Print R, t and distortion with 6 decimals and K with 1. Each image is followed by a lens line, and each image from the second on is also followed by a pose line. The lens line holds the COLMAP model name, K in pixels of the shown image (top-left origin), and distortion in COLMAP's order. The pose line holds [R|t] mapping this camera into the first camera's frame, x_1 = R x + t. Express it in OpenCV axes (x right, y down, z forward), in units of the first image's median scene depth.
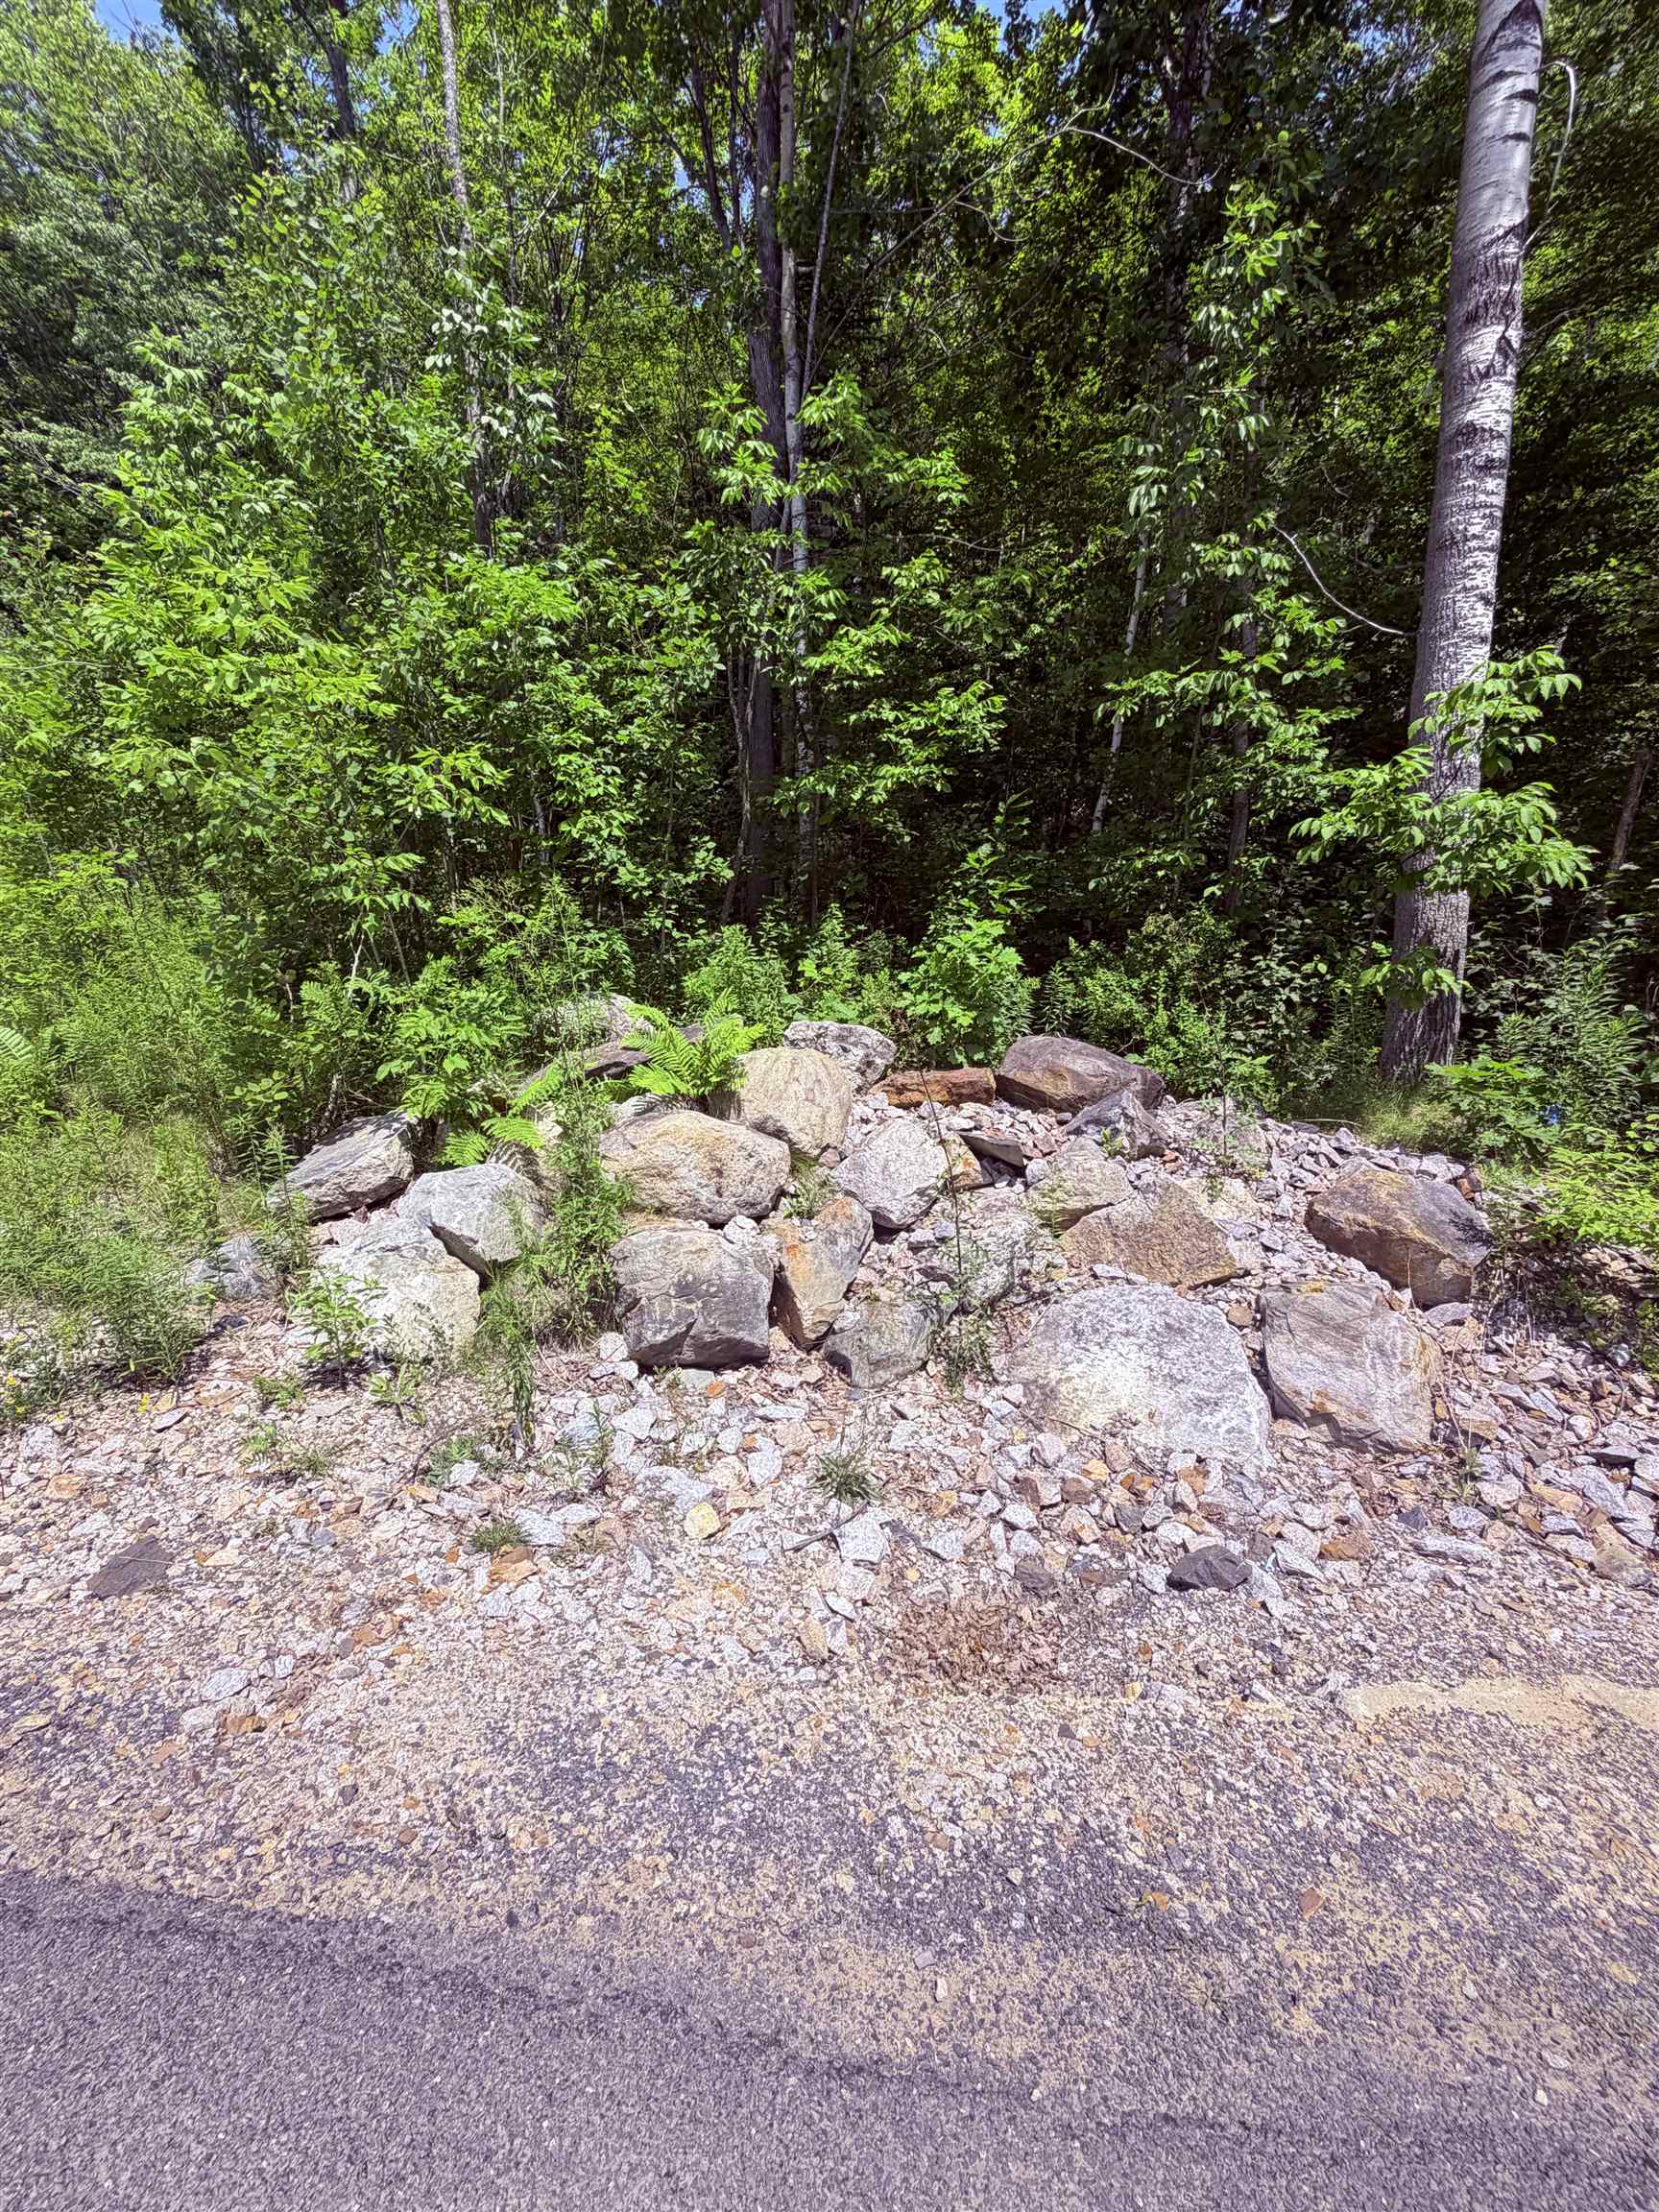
lens RADIAL K [[885.7, 0, 835.0], [0, 885.7, 1100.7], [0, 0, 1]] dist [0.000800, 0.000437]
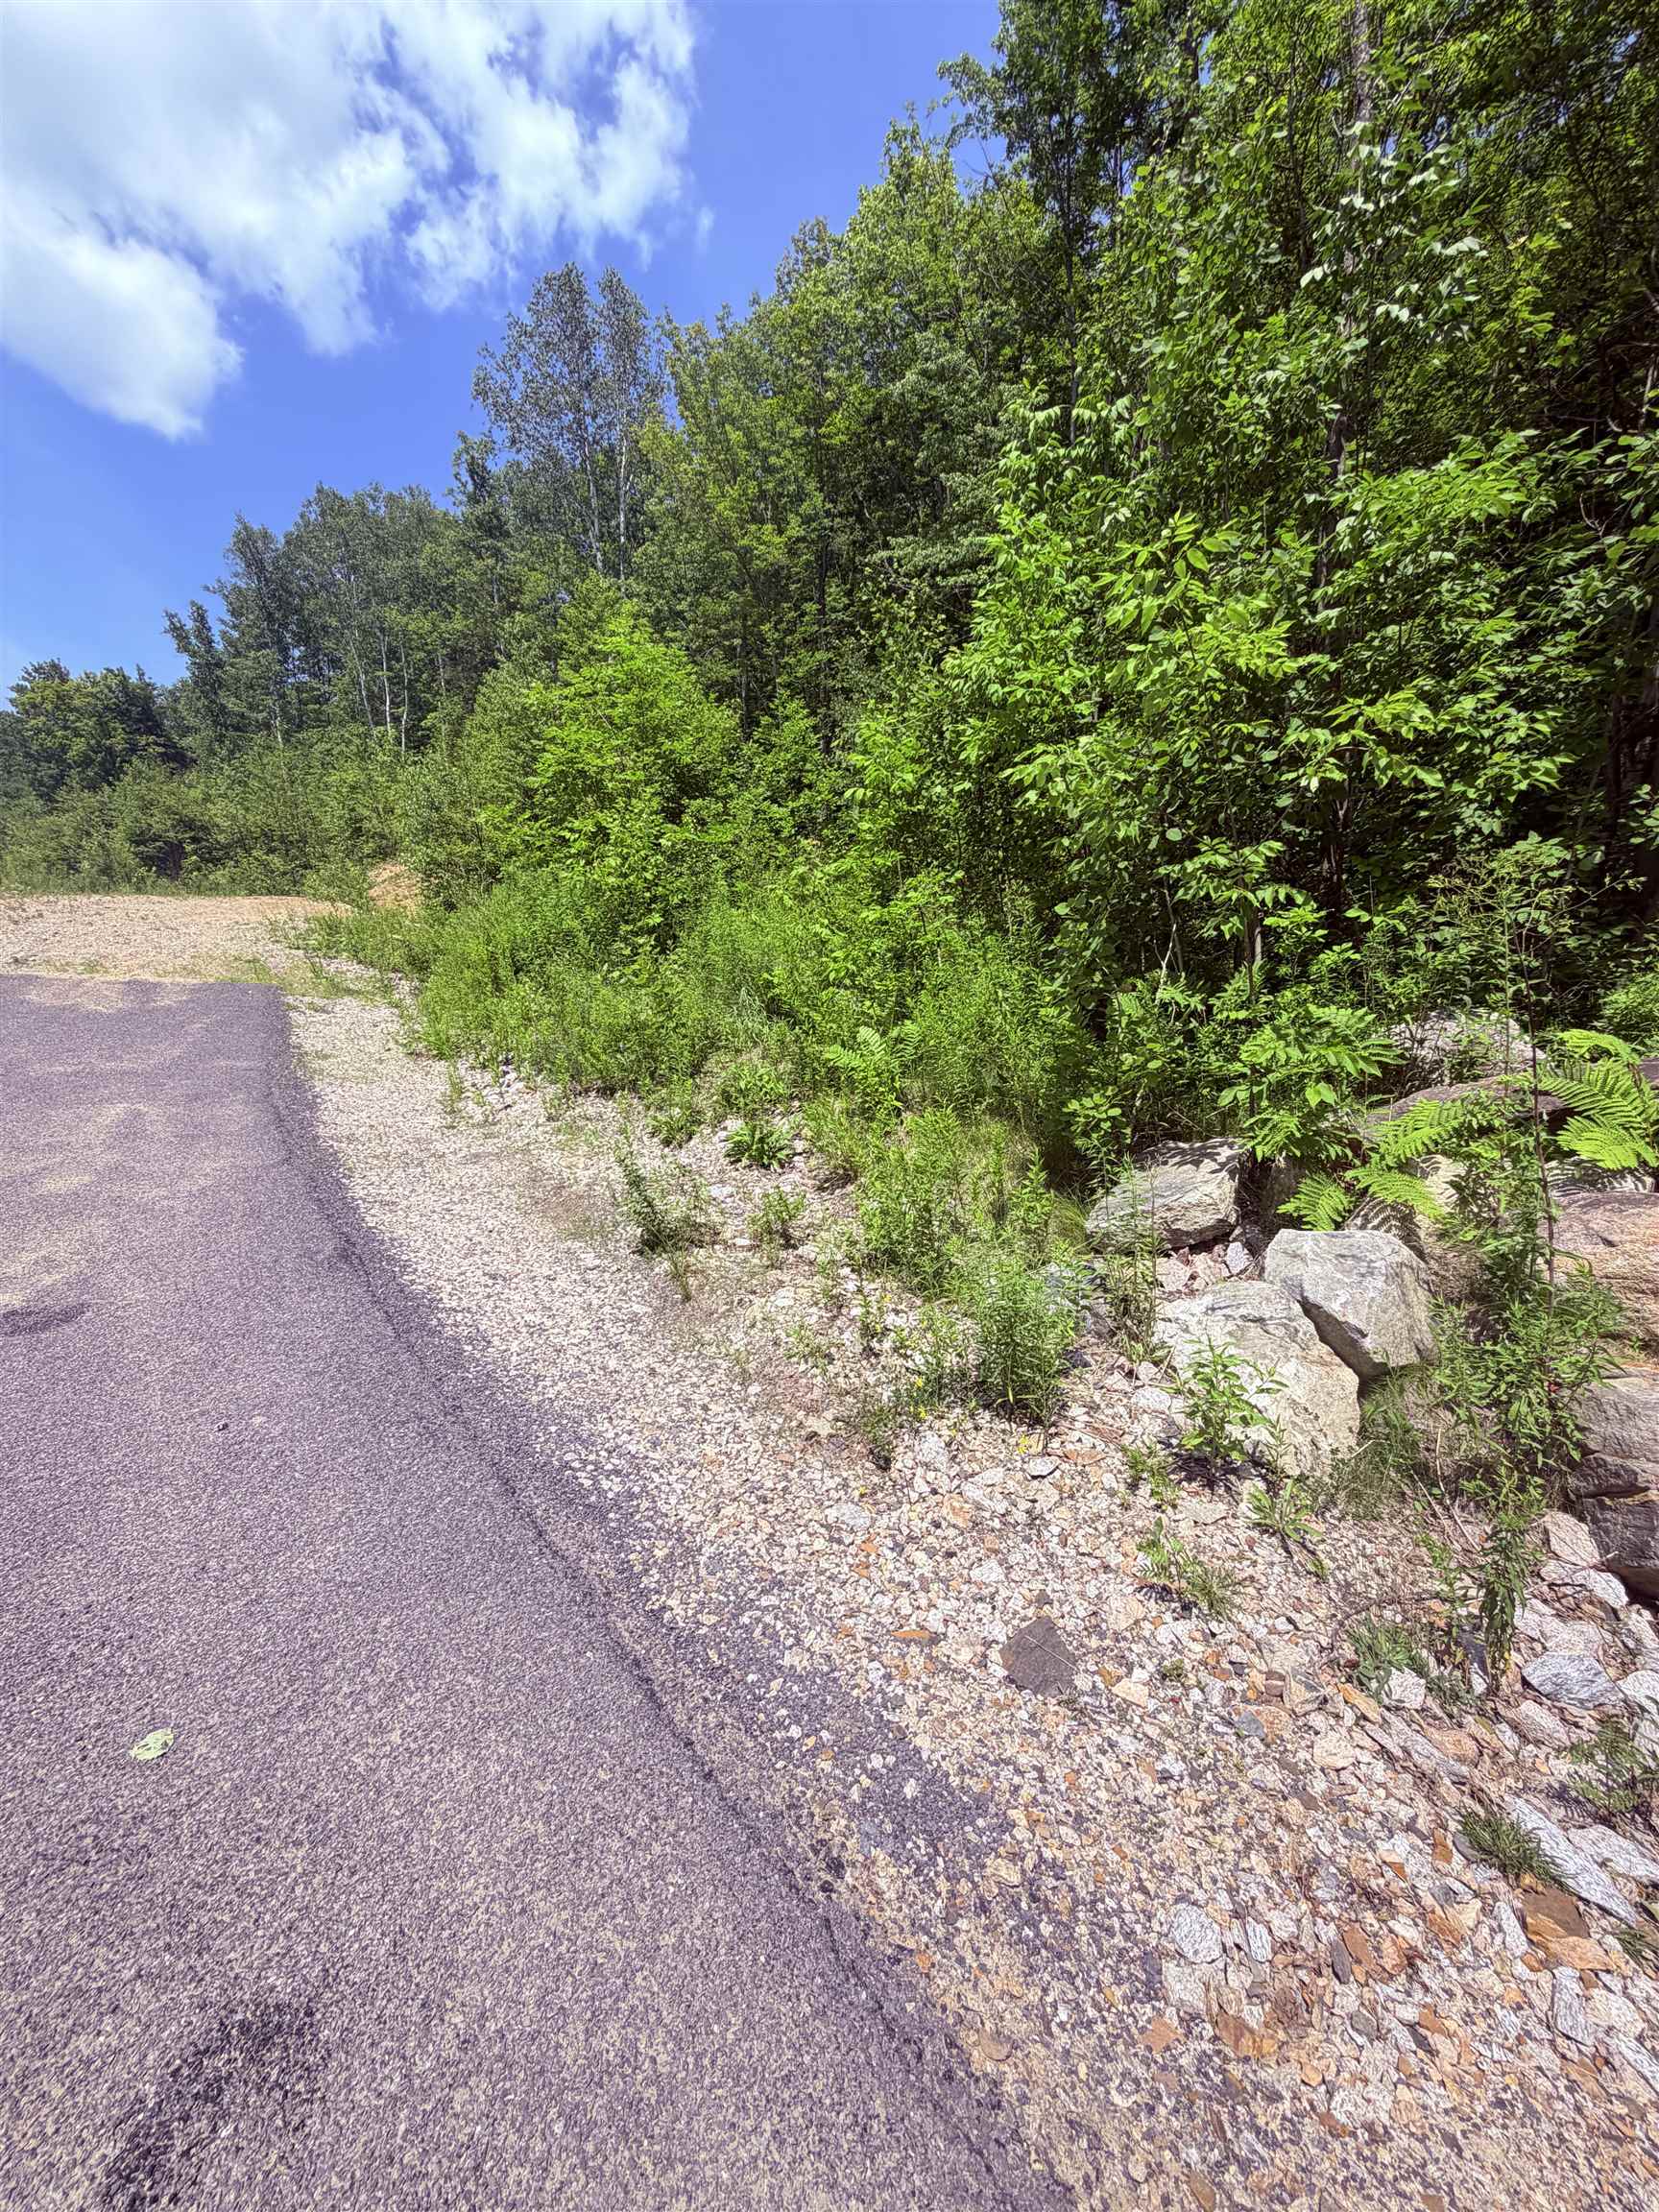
lens RADIAL K [[879.8, 0, 829.5], [0, 879.8, 1106.0], [0, 0, 1]] dist [0.000368, 0.000132]
pose [[0.751388, 0.095354, -0.652934, -0.281731], [-0.094634, 0.994847, 0.036382, -0.022823], [0.653039, 0.034453, 0.756540, 0.116064]]
